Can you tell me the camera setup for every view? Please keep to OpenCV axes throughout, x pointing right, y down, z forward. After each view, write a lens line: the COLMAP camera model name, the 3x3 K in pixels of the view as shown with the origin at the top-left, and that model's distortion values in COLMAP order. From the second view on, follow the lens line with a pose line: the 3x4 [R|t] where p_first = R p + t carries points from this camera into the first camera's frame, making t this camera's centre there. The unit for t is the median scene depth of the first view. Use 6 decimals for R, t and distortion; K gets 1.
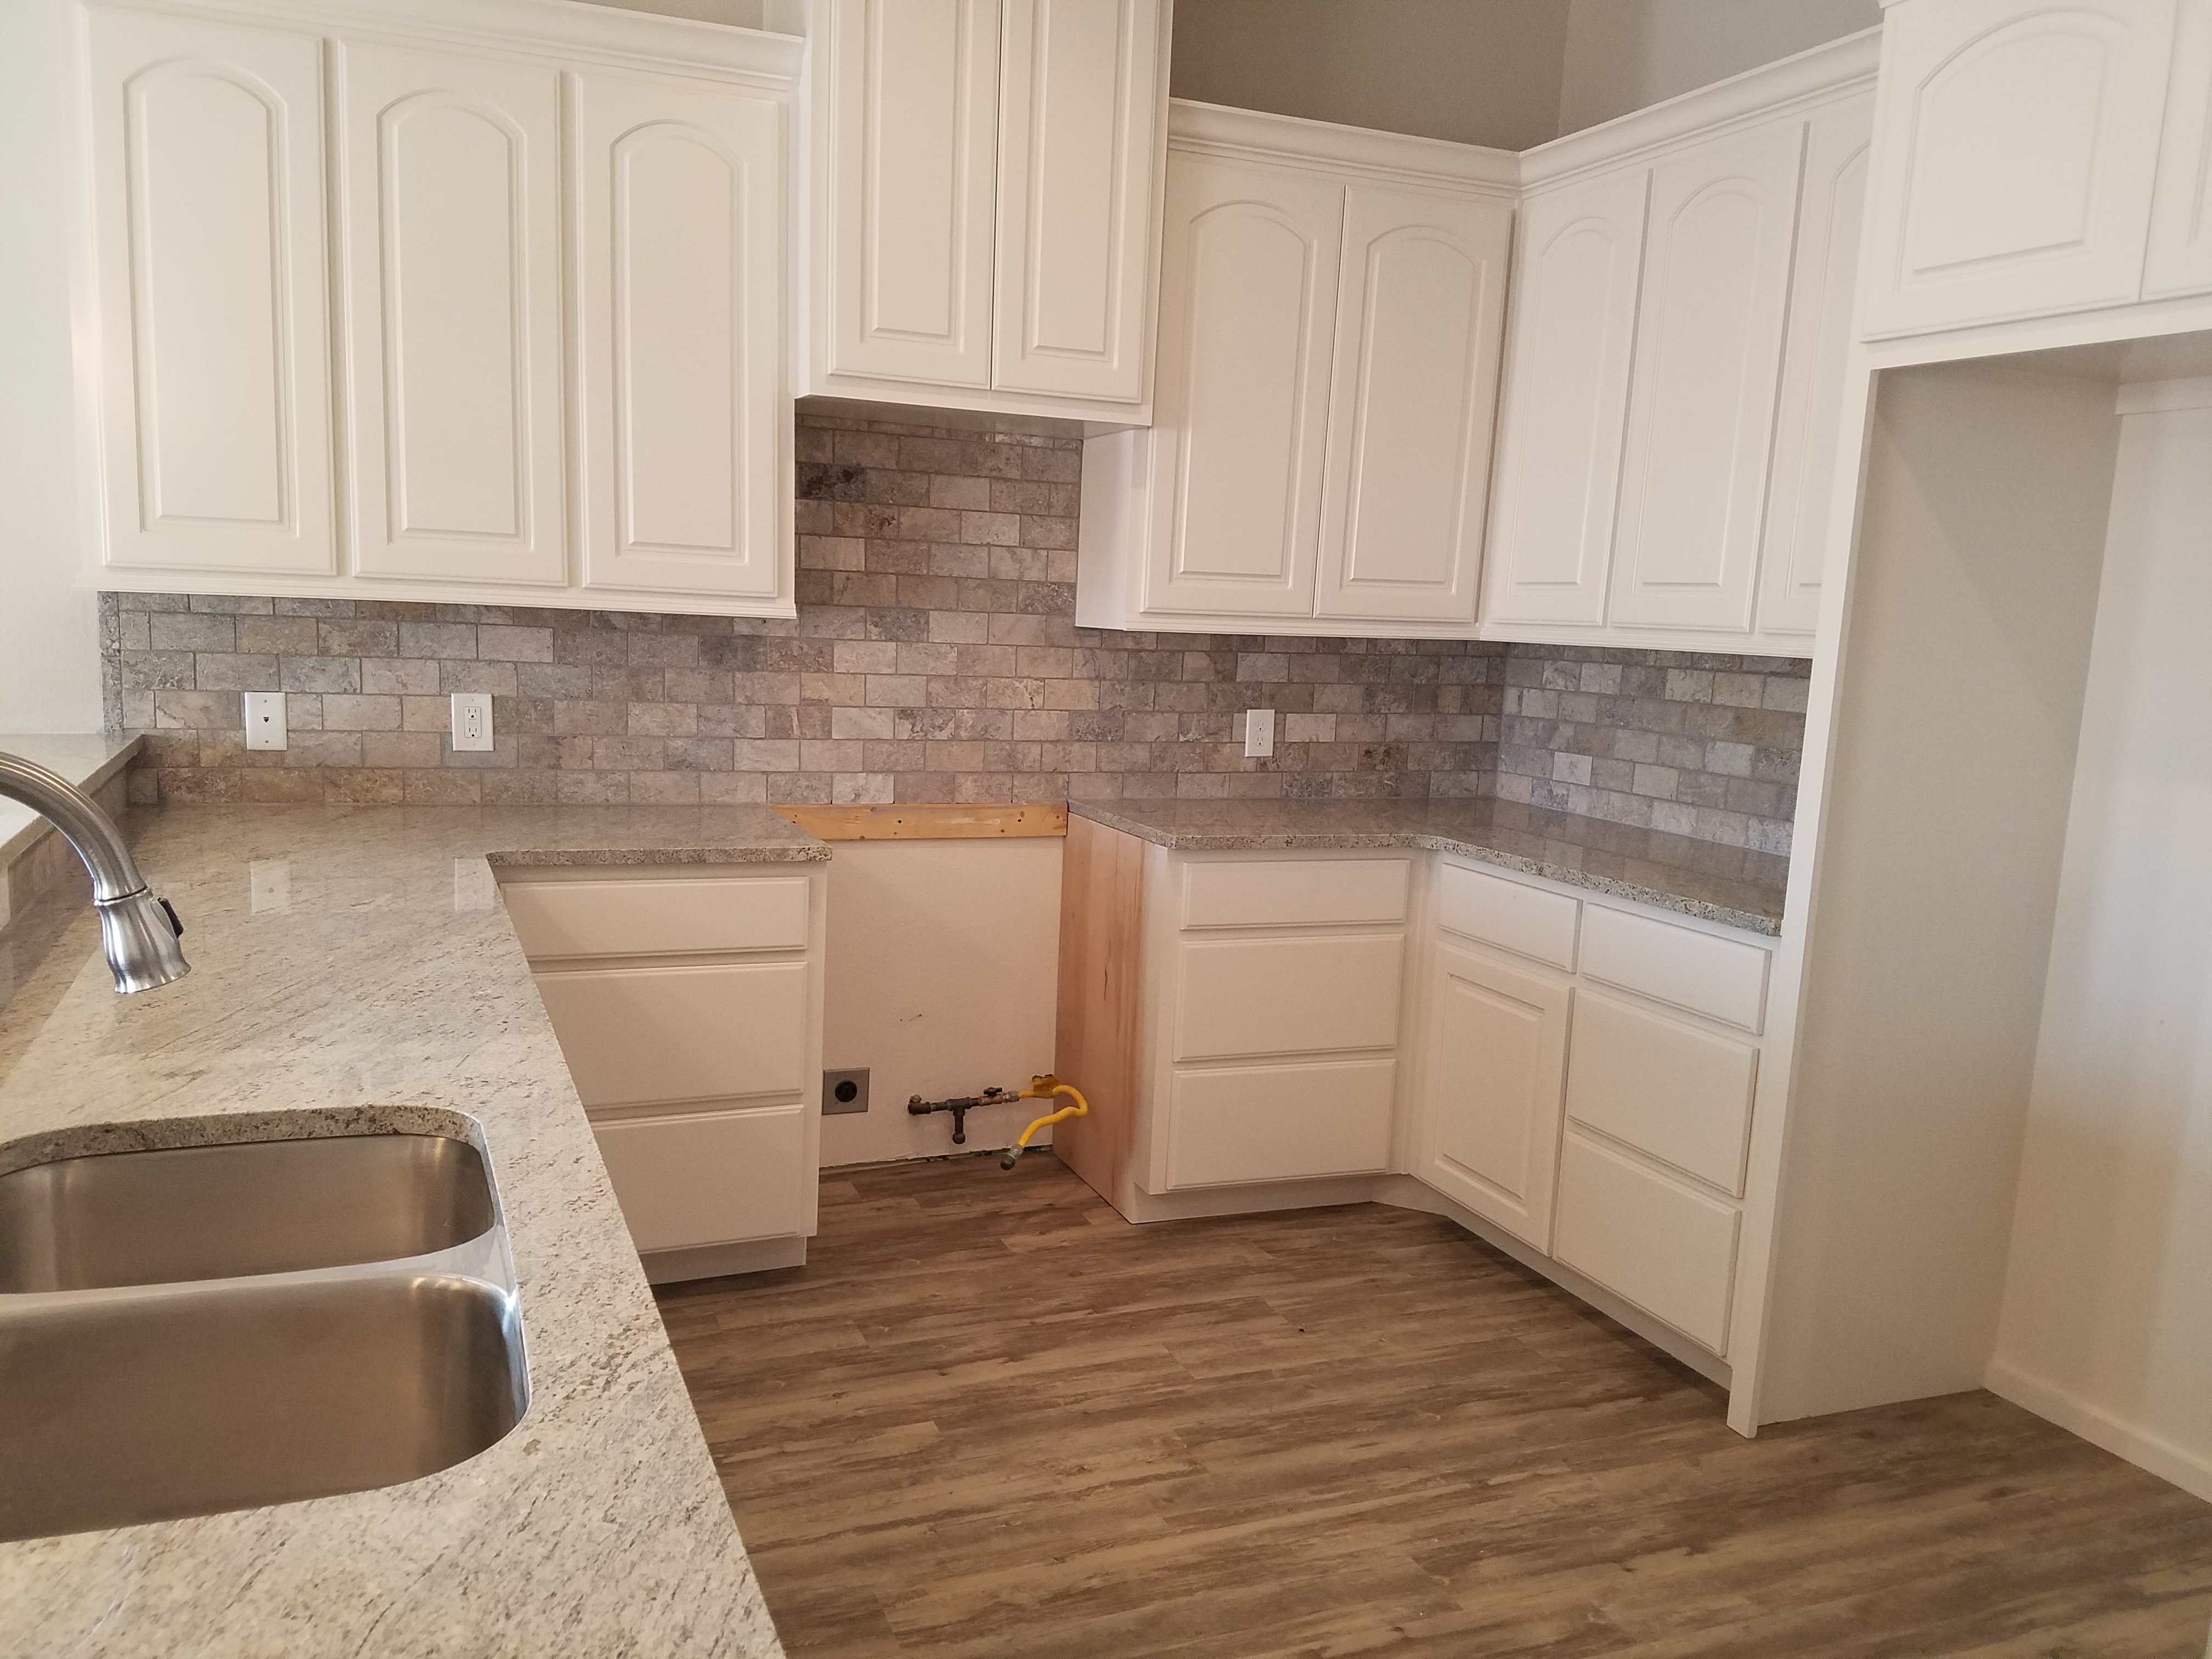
lens RADIAL K [[1674.6, 0, 1052.2], [0, 1674.6, 848.5], [0, 0, 1]] dist [0.287588, -0.545040]
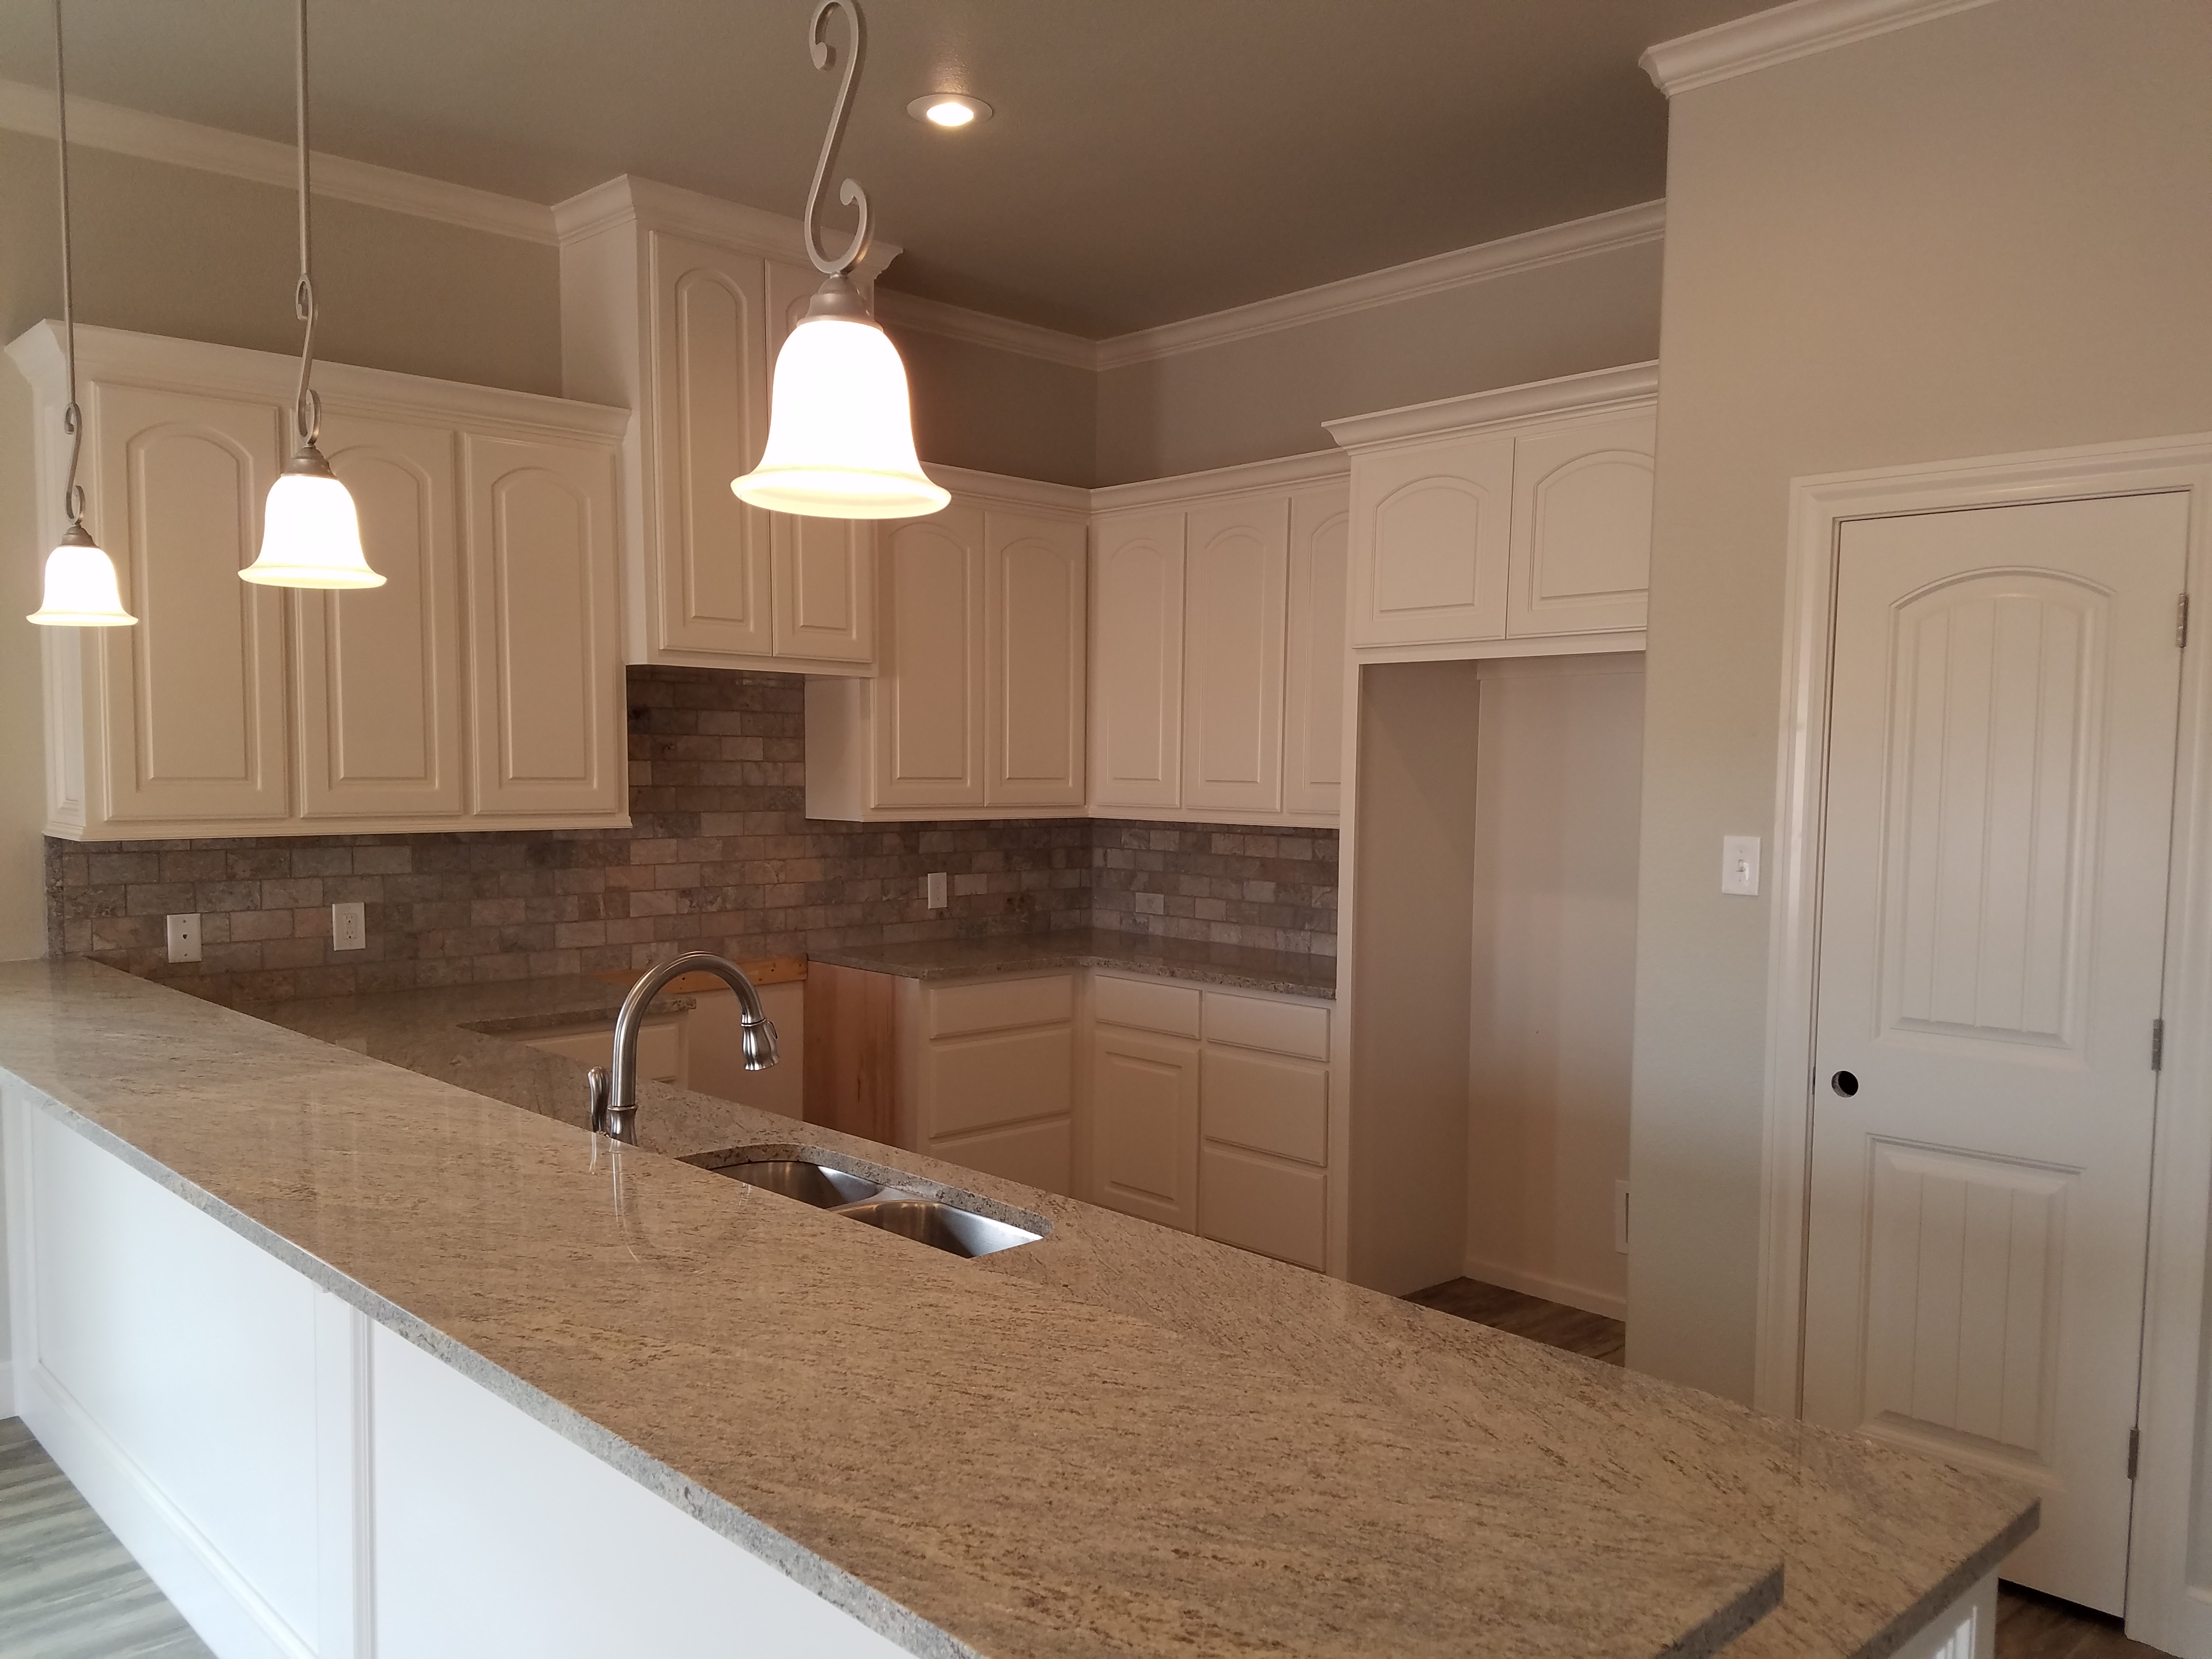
lens RADIAL K [[1674.6, 0, 1052.2], [0, 1674.6, 848.5], [0, 0, 1]] dist [0.287588, -0.545040]
pose [[0.934176, -0.052649, 0.352907, -0.286281], [0.082266, 0.994188, -0.069444, -0.002100], [-0.347199, 0.093905, 0.933078, -0.304024]]
